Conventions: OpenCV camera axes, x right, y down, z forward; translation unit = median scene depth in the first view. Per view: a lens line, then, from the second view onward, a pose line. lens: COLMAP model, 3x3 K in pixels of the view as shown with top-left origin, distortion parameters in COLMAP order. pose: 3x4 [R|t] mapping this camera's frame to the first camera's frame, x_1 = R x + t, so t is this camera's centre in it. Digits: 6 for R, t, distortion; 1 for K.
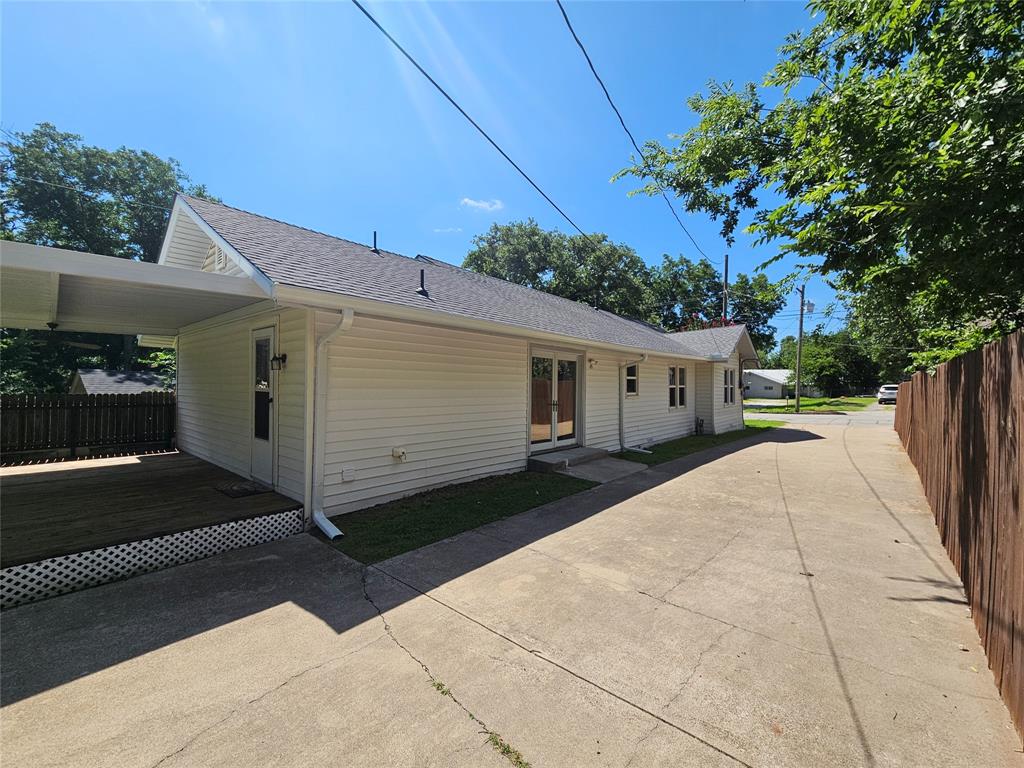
lens RADIAL K [[424.0, 0, 511.0], [0, 424.0, 385.5], [0, 0, 1]] dist [0.001539, 0.000069]
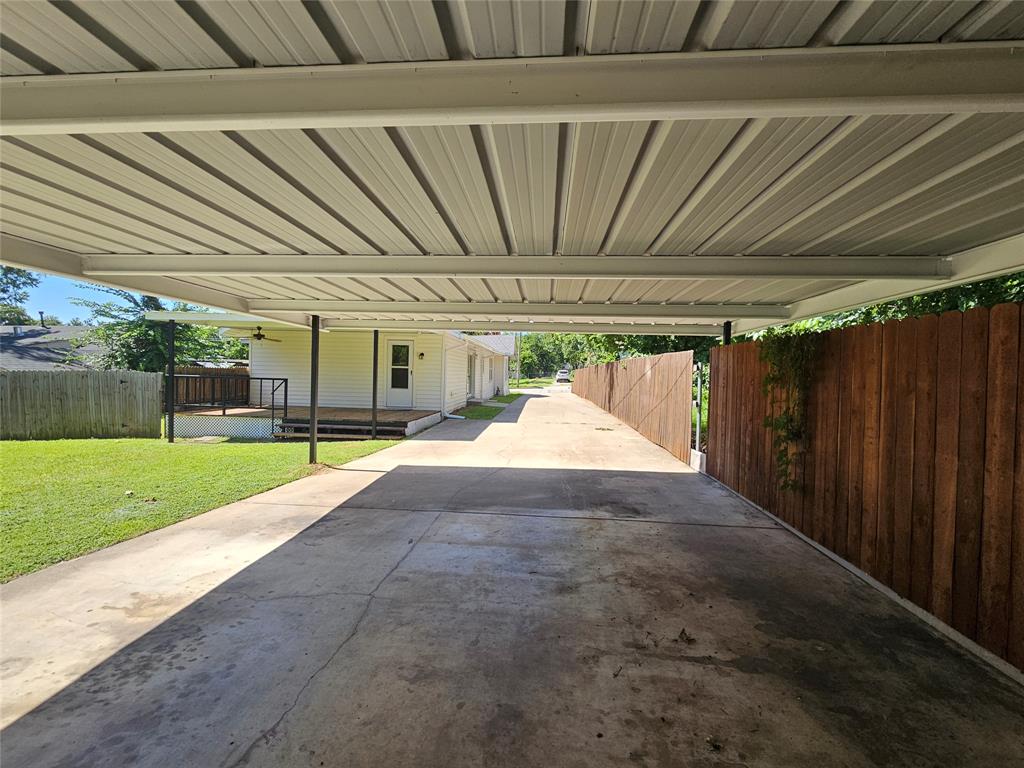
lens RADIAL K [[424.0, 0, 511.0], [0, 424.0, 385.5], [0, 0, 1]] dist [0.001539, 0.000069]
pose [[0.804579, -0.009066, 0.593776, -1.150617], [-0.014245, 0.999301, 0.034560, 0.017385], [-0.593674, -0.036264, 0.803888, -0.941817]]
